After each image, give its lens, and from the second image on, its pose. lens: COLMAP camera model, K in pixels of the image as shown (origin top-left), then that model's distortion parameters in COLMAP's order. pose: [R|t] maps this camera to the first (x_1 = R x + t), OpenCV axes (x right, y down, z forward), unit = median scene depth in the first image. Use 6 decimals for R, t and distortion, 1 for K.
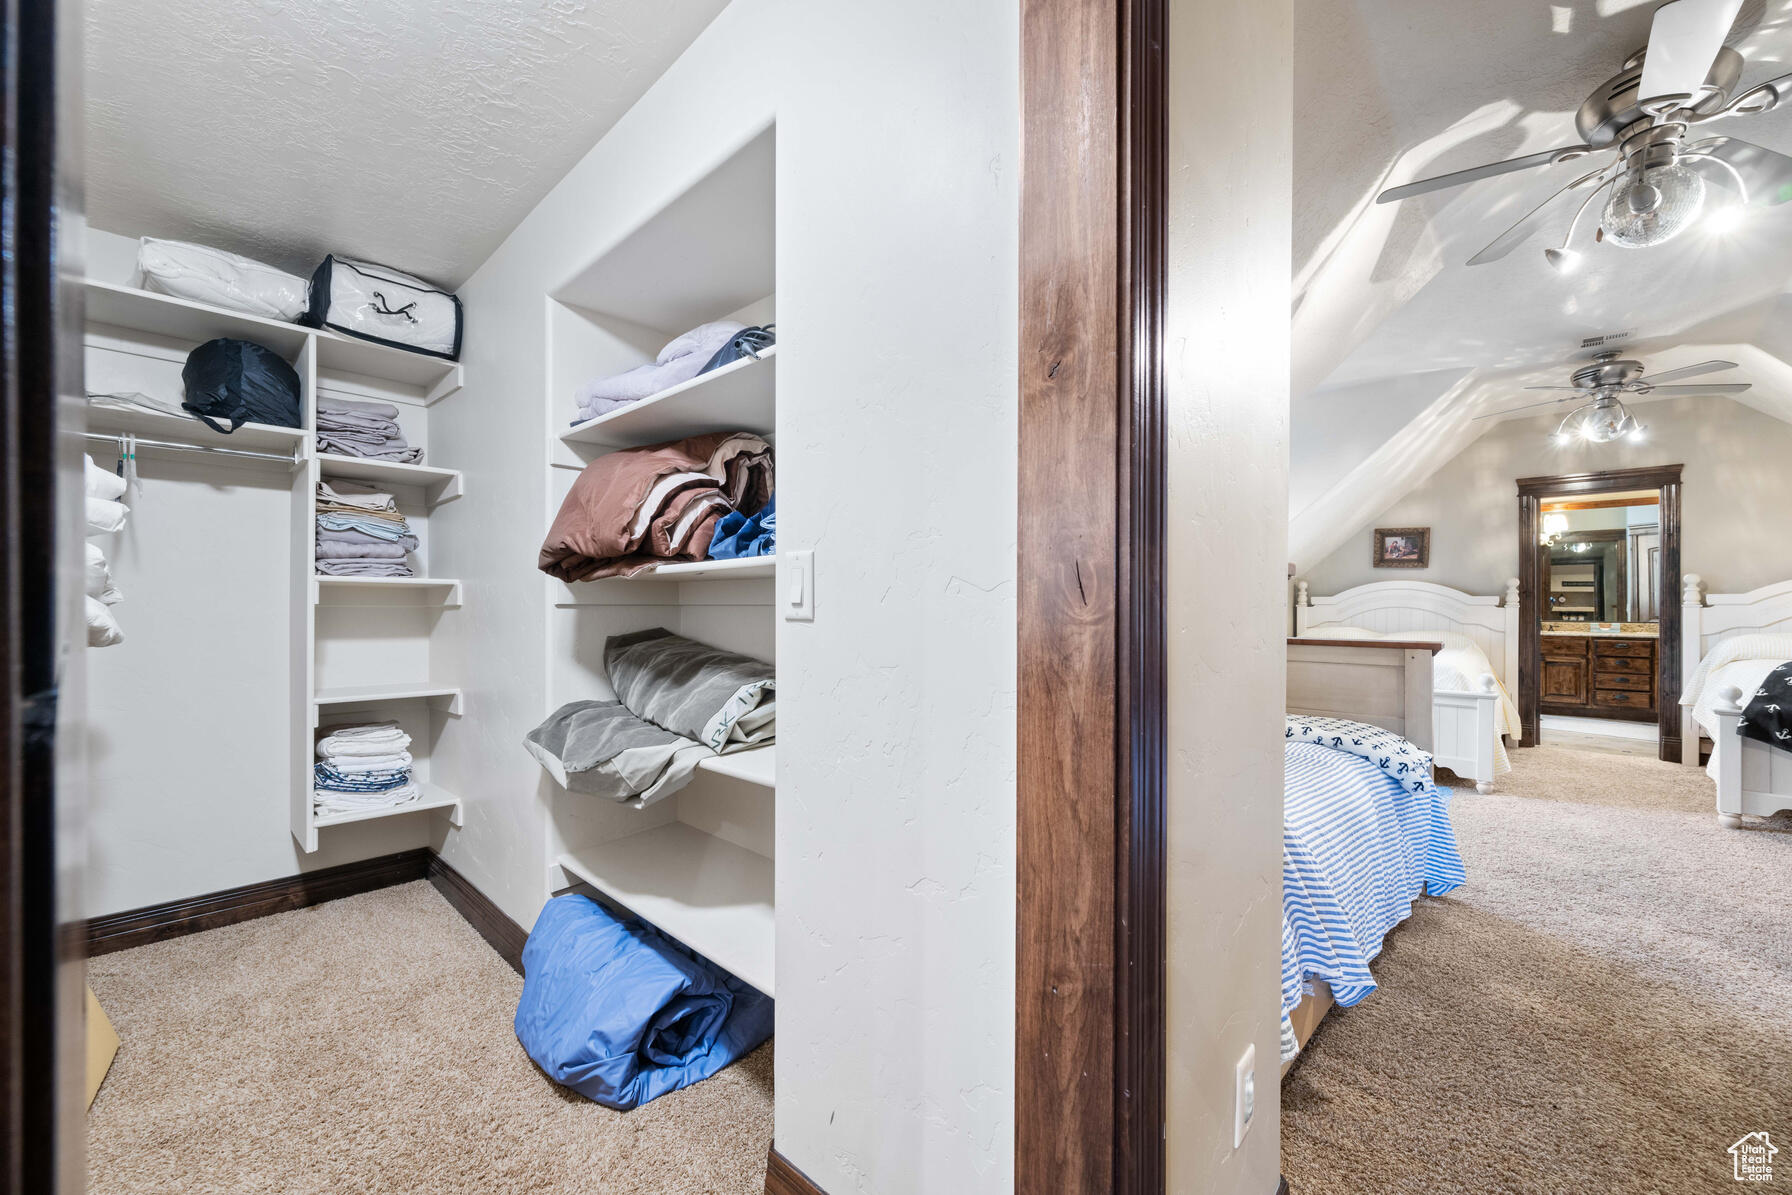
lens RADIAL K [[708.2, 0, 894.8], [0, 708.2, 604.2], [0, 0, 1]] dist [-0.001306, 0.000379]
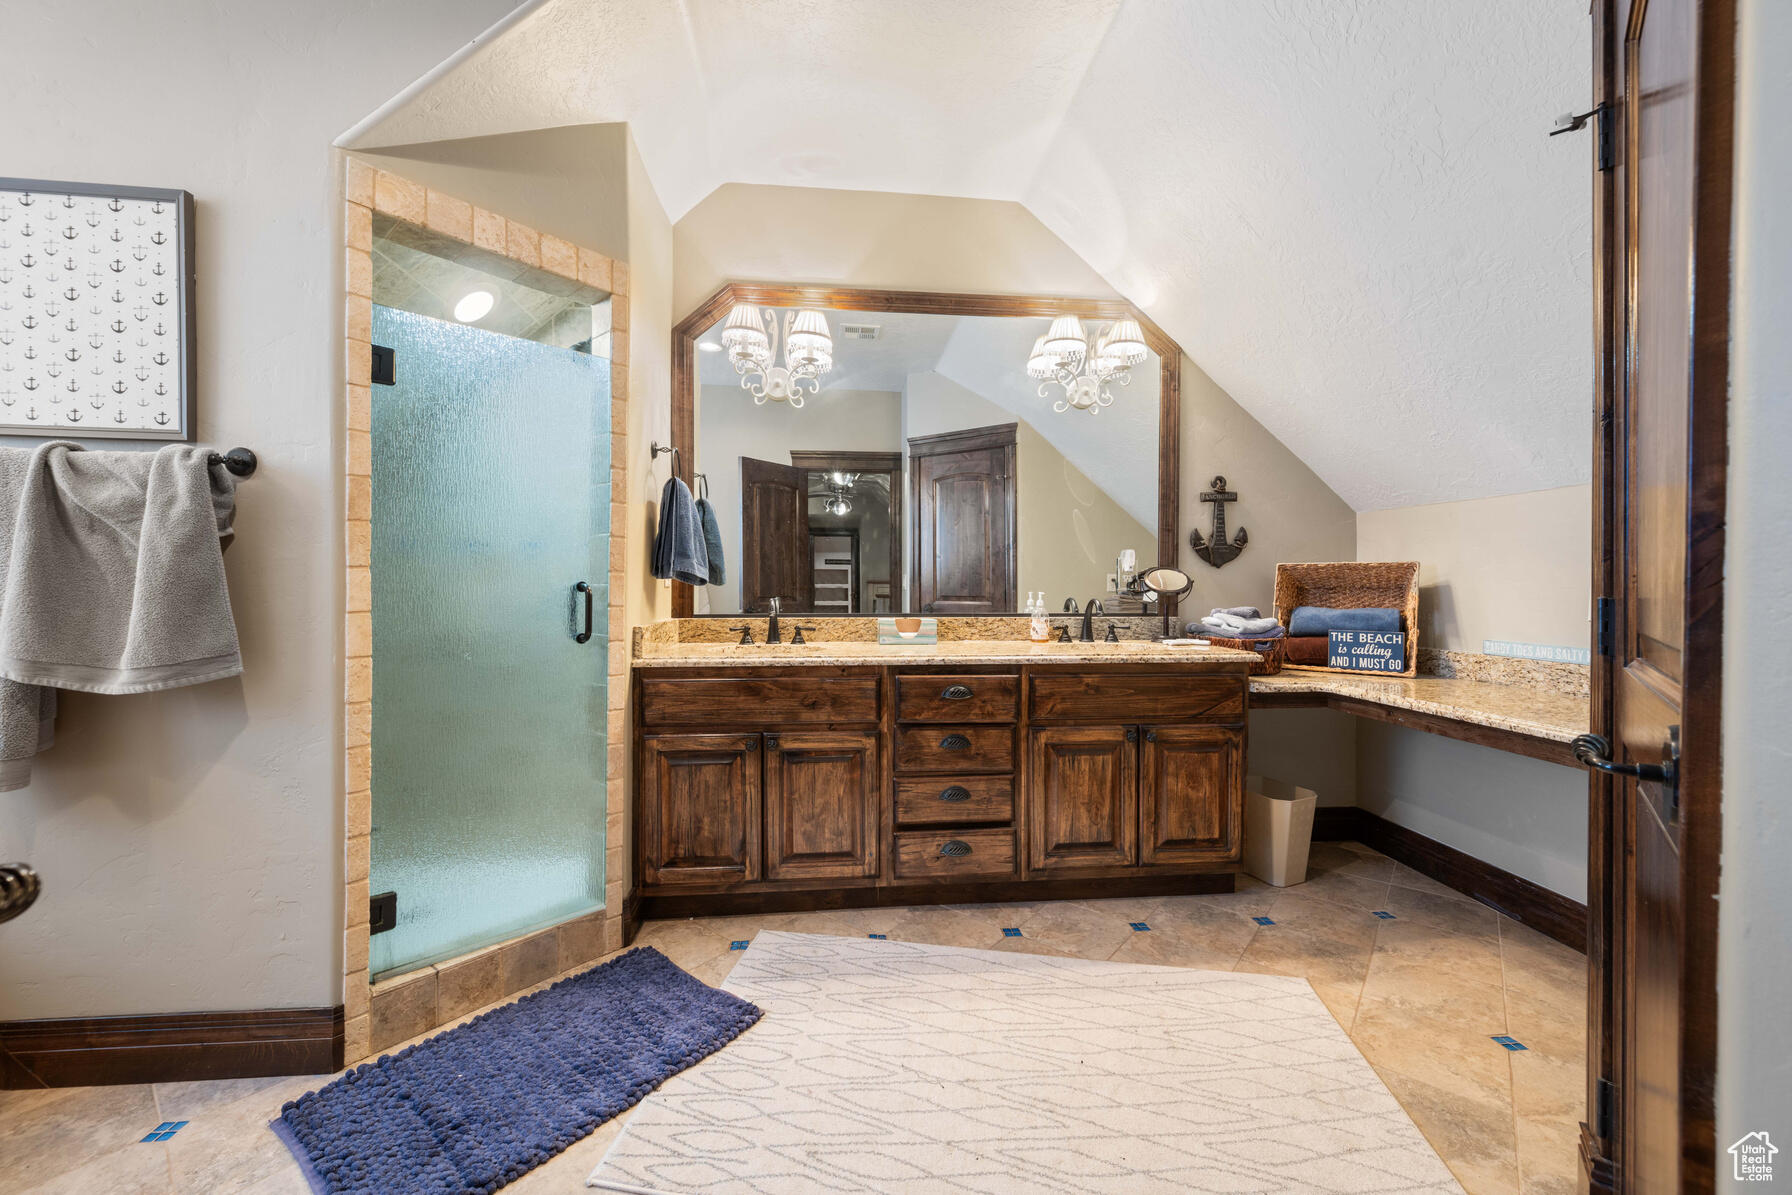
lens RADIAL K [[708.2, 0, 895.9], [0, 708.2, 594.8], [0, 0, 1]] dist [-0.001306, 0.000379]
pose [[0.656870, -0.011997, 0.753908, 0.735978], [0.006508, 0.999926, 0.010241, 0.010700], [-0.753975, -0.001820, 0.656900, 0.776190]]
